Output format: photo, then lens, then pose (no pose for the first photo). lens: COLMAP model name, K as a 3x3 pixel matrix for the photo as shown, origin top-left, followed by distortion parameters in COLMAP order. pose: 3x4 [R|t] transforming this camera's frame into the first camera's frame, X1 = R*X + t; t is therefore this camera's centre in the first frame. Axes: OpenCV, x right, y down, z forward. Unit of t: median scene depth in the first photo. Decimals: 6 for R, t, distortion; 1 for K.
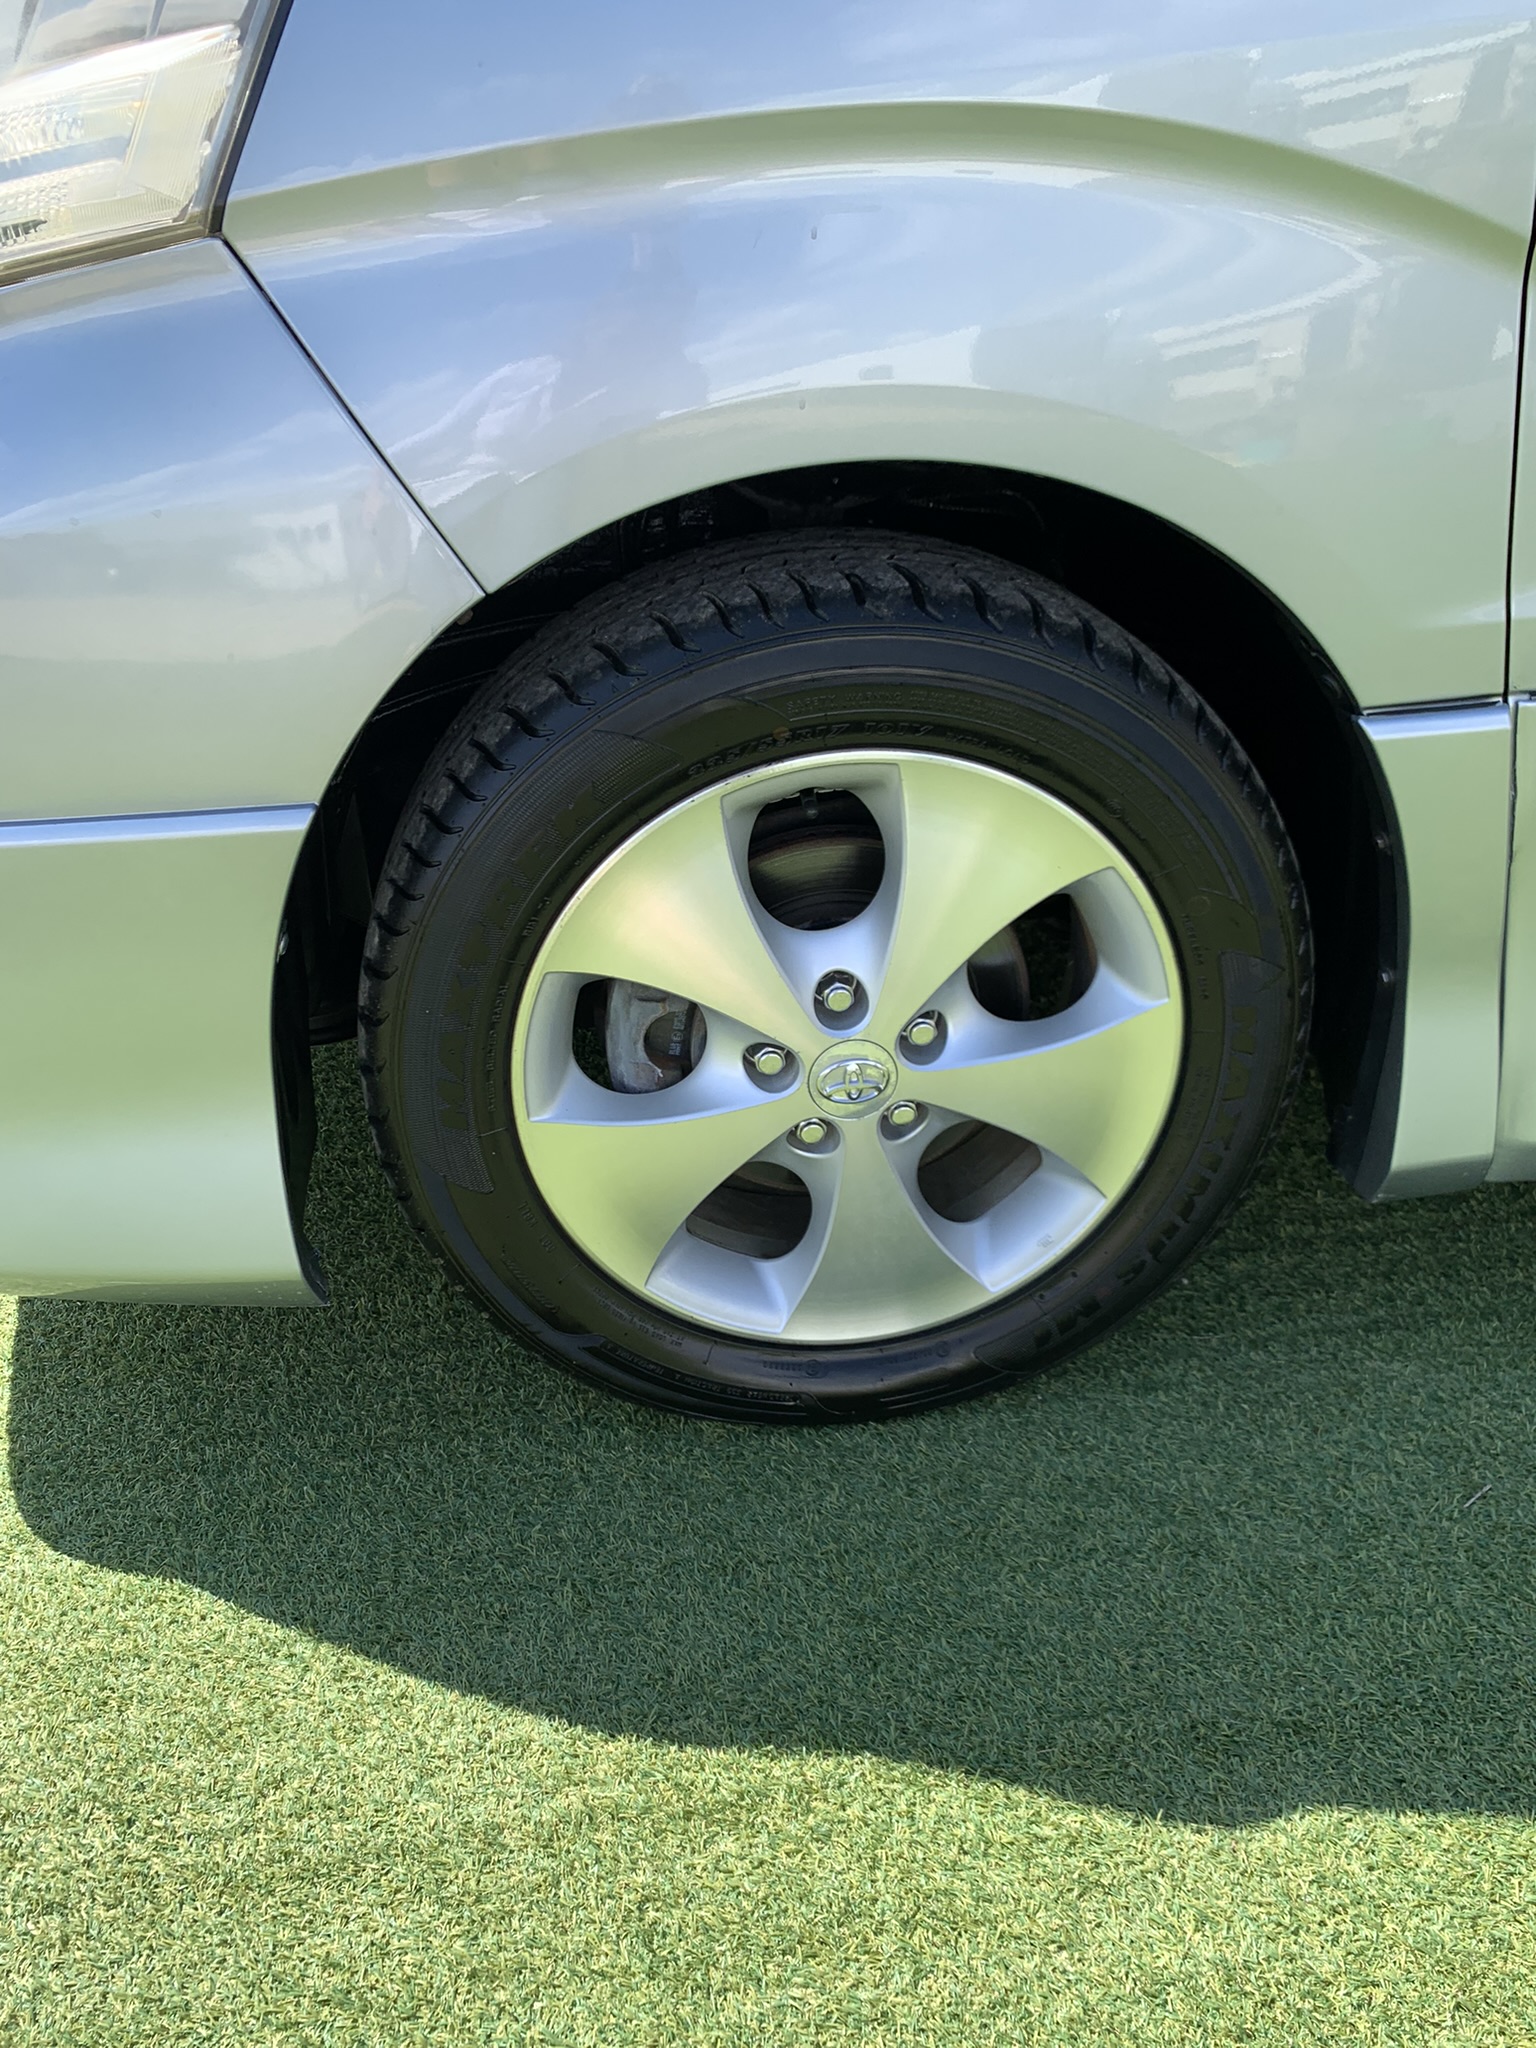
lens RADIAL K [[1551.9, 0, 767.5], [0, 1551.9, 996.5], [0, 0, 1]] dist [0.031378, -0.000924]
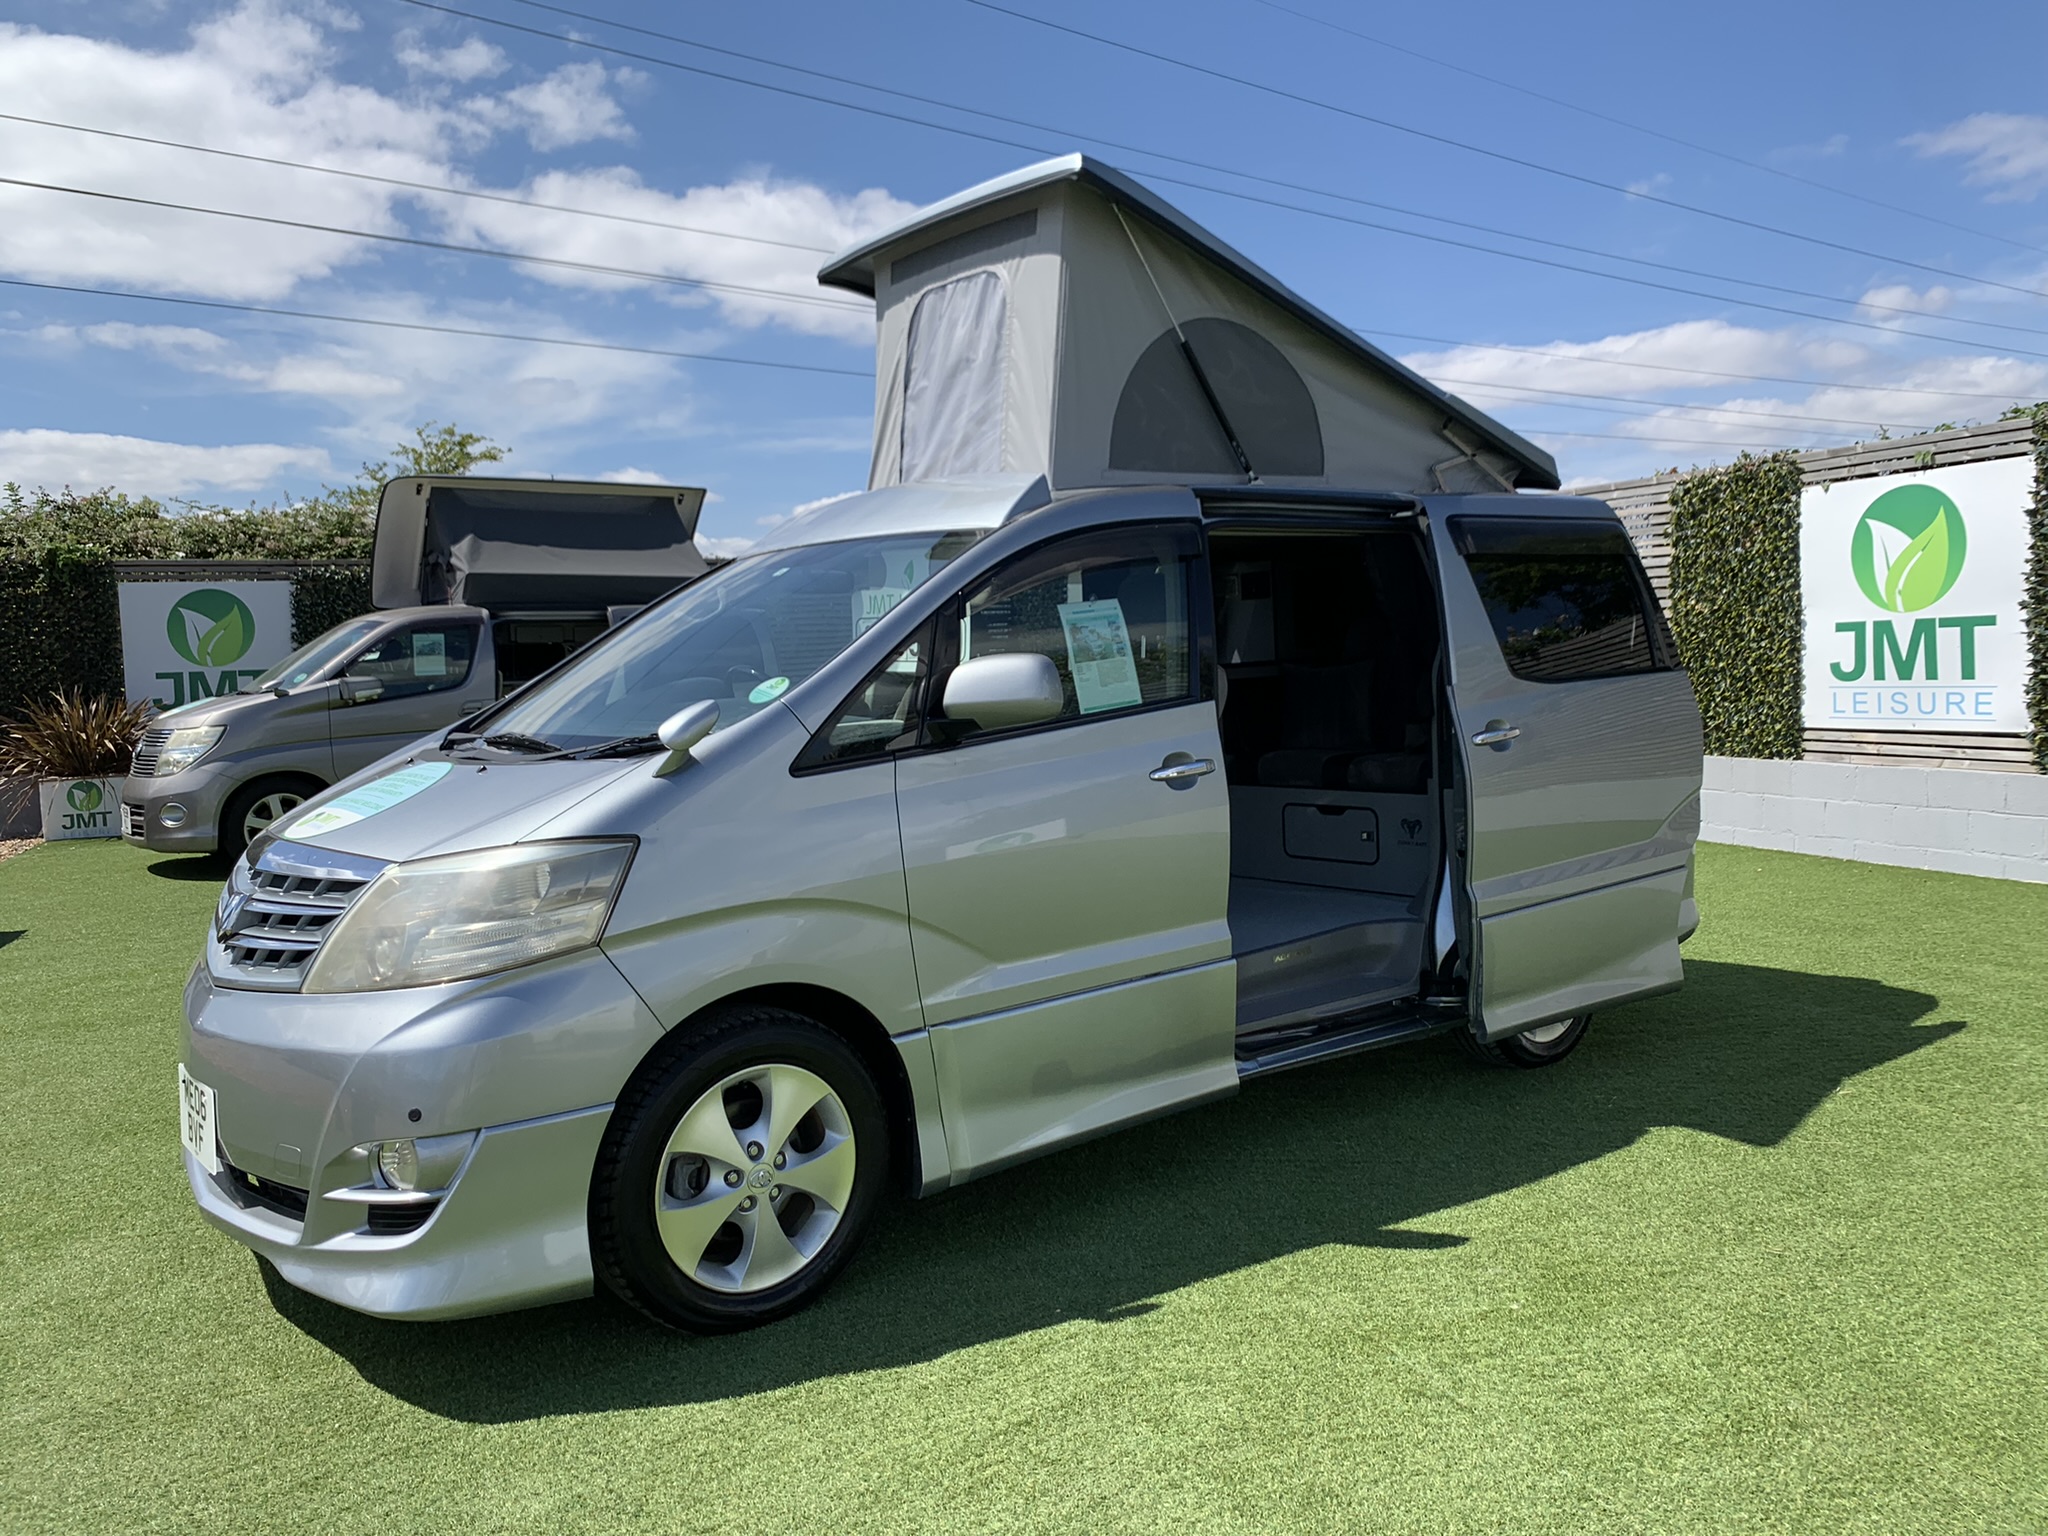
lens RADIAL K [[1567.0, 0, 1024.0], [0, 1567.0, 768.0], [0, 0, 1]] dist [0.000543, -0.009604]
pose [[0.843318, -0.030588, 0.536544, -1.145867], [0.255674, 0.900992, -0.350492, 0.541895], [-0.472701, 0.432757, 0.767643, -1.961655]]
